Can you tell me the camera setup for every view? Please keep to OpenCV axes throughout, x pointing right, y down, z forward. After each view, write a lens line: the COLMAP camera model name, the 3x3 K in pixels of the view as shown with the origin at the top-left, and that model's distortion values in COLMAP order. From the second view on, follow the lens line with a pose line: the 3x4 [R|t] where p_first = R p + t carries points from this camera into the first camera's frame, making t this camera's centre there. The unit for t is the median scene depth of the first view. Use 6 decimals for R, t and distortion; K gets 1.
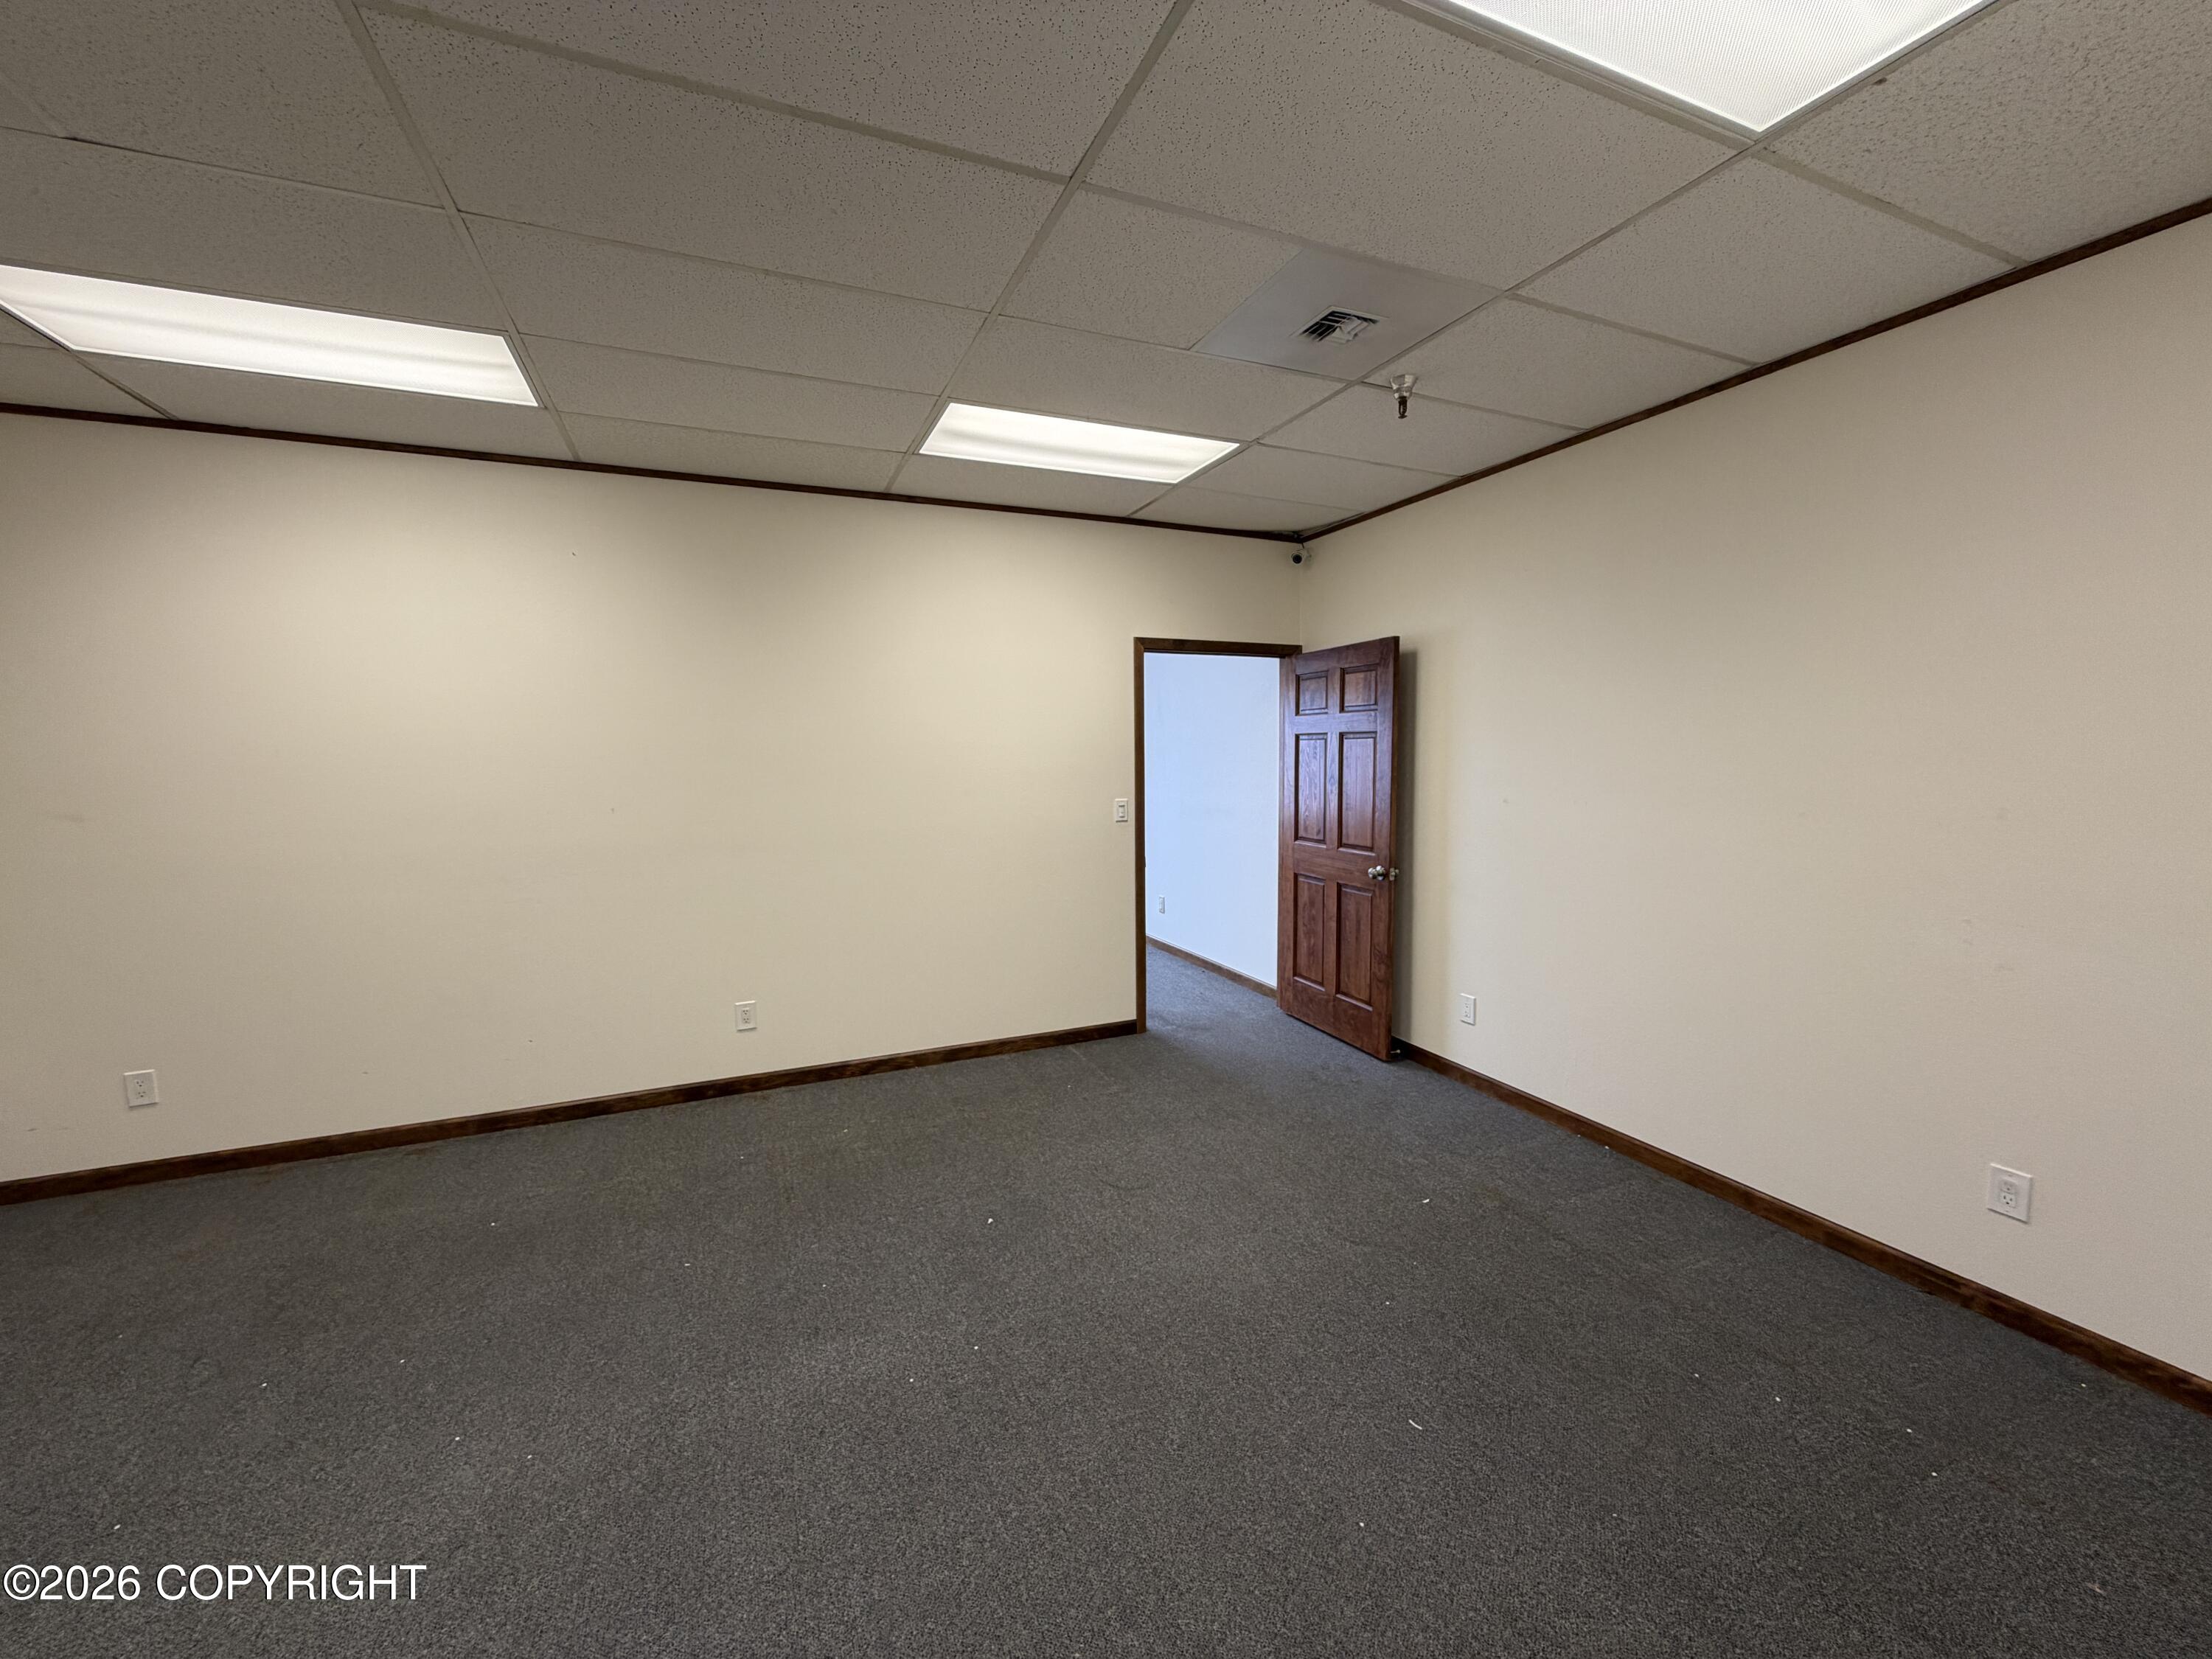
lens RADIAL K [[887.0, 0, 1113.1], [0, 887.0, 826.4], [0, 0, 1]] dist [0.000986, 0.000469]
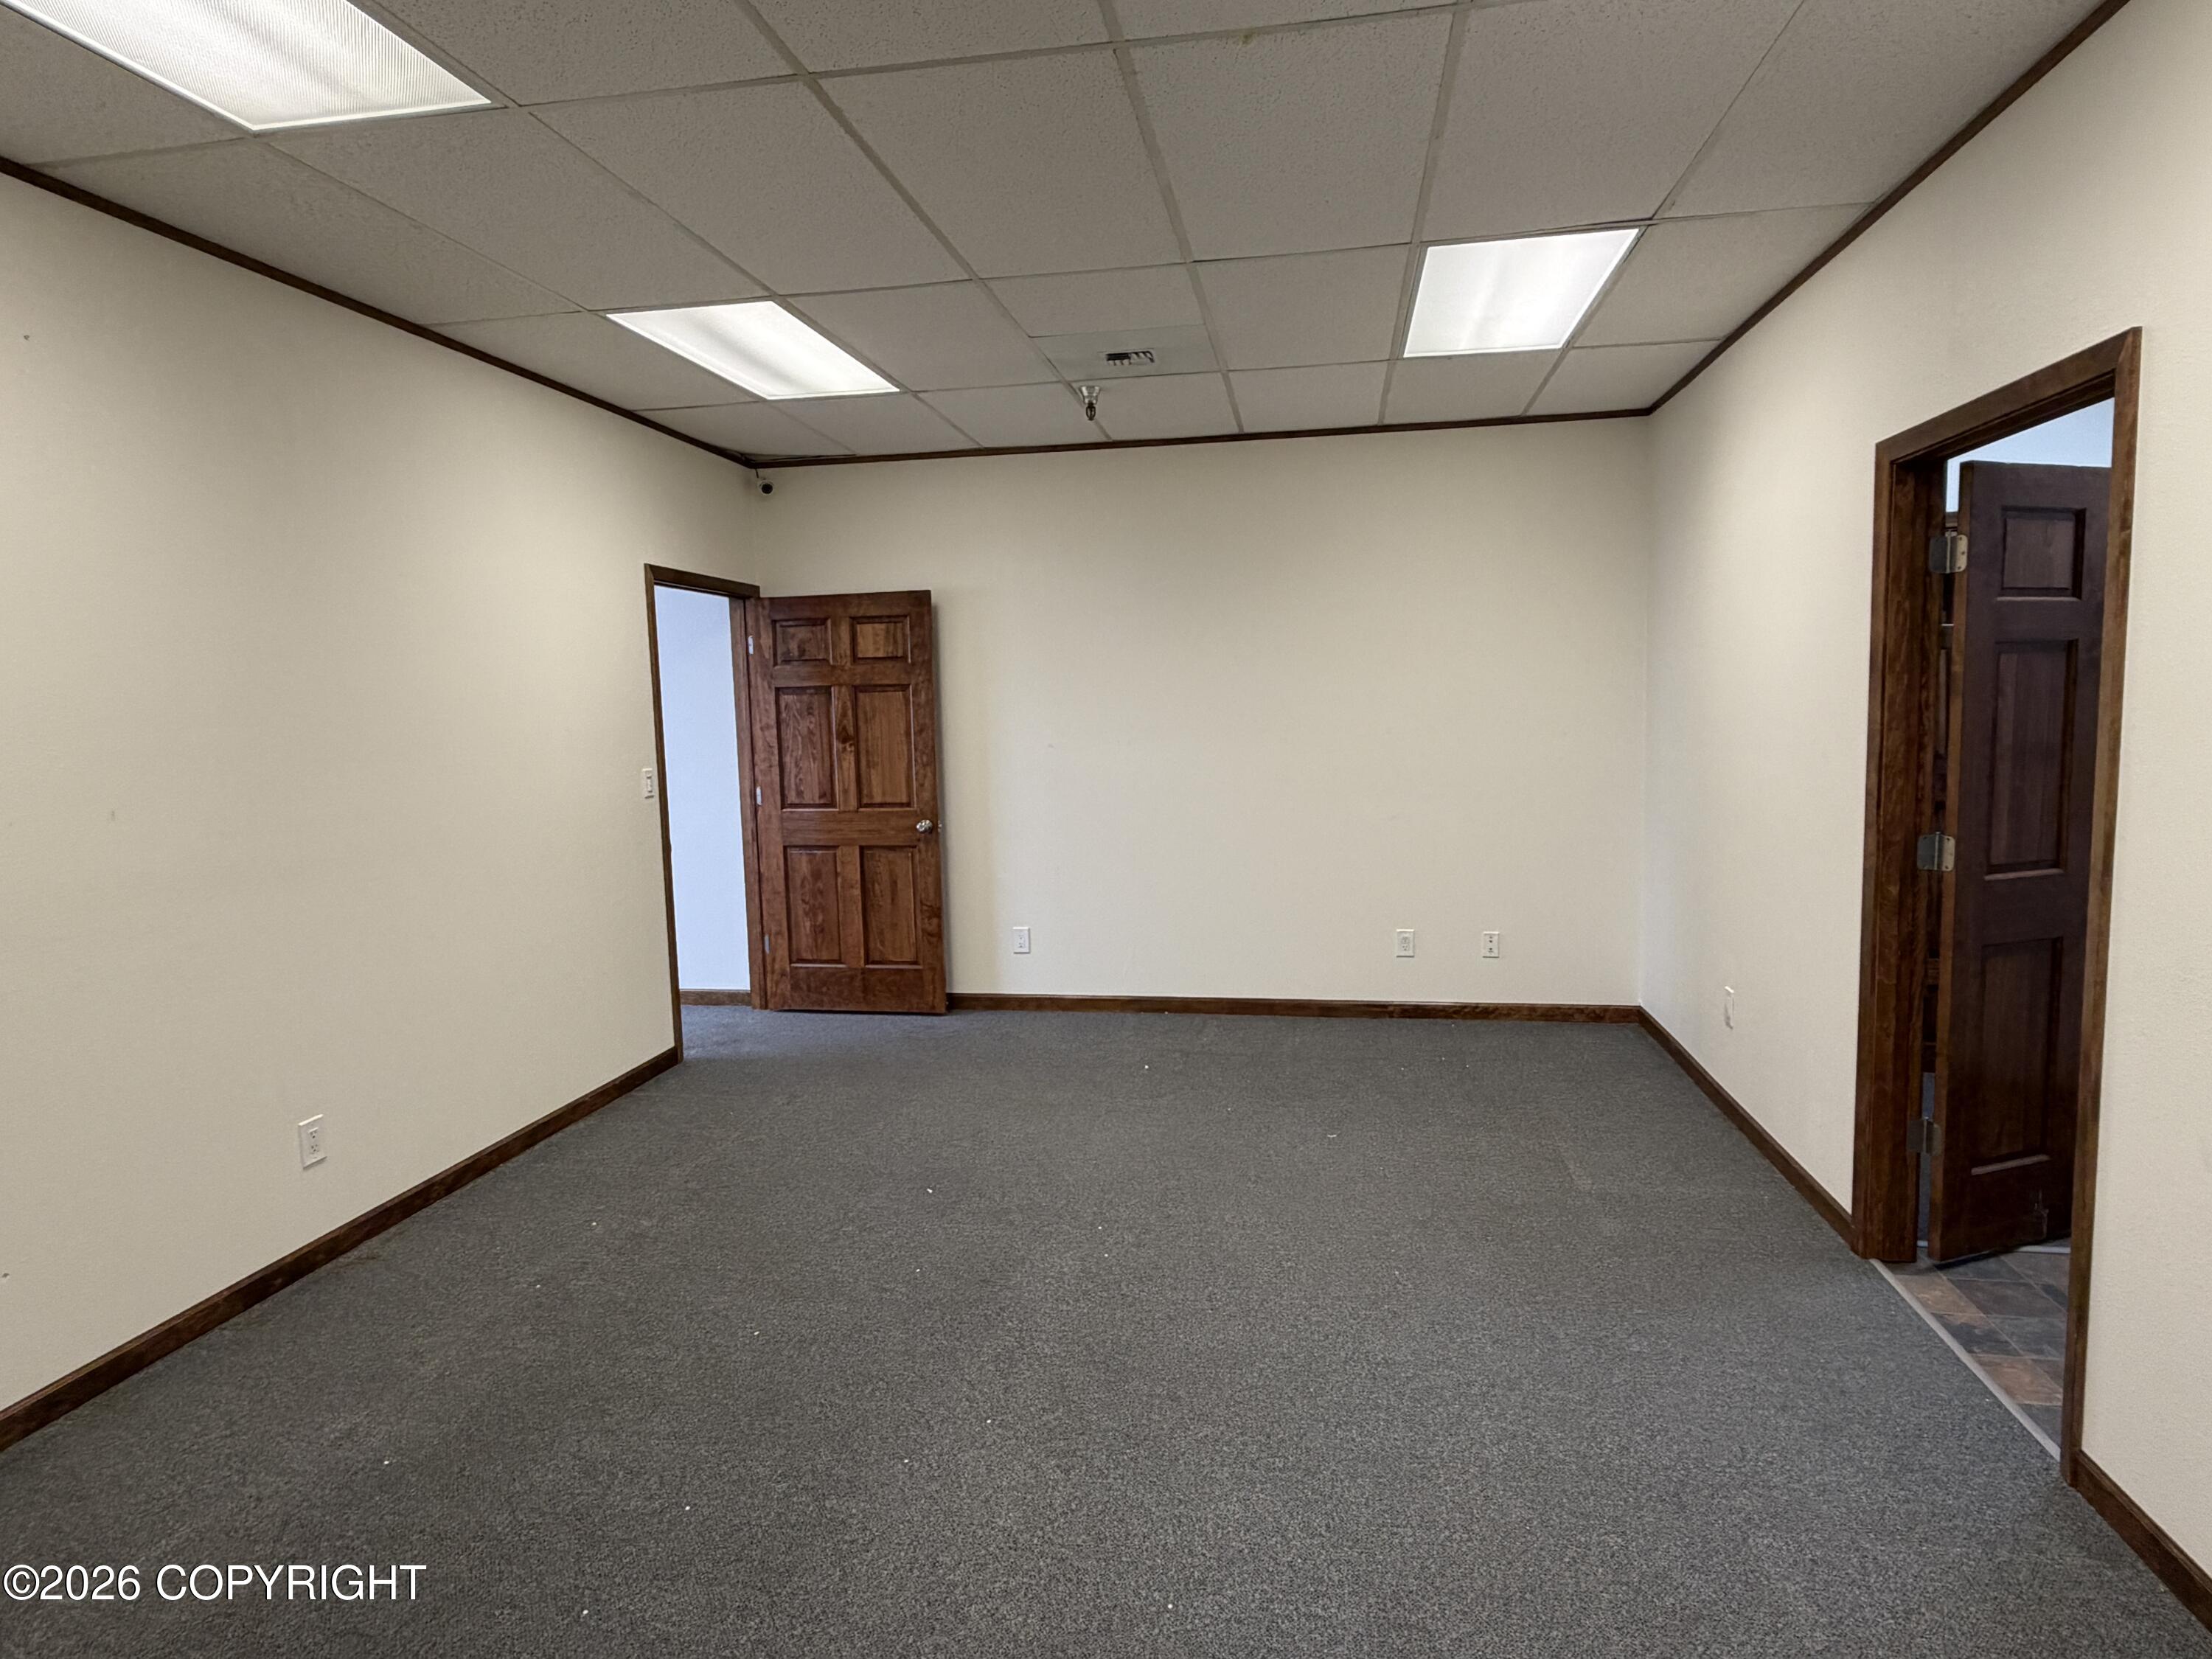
lens RADIAL K [[1252.4, 0, 1123.7], [0, 1252.4, 822.7], [0, 0, 1]] dist [0.002164, 0.000338]
pose [[0.548042, -0.087092, 0.831904, -0.690852], [0.091465, 0.994840, 0.043895, 0.006265], [-0.831435, 0.052034, 0.553180, 0.036439]]
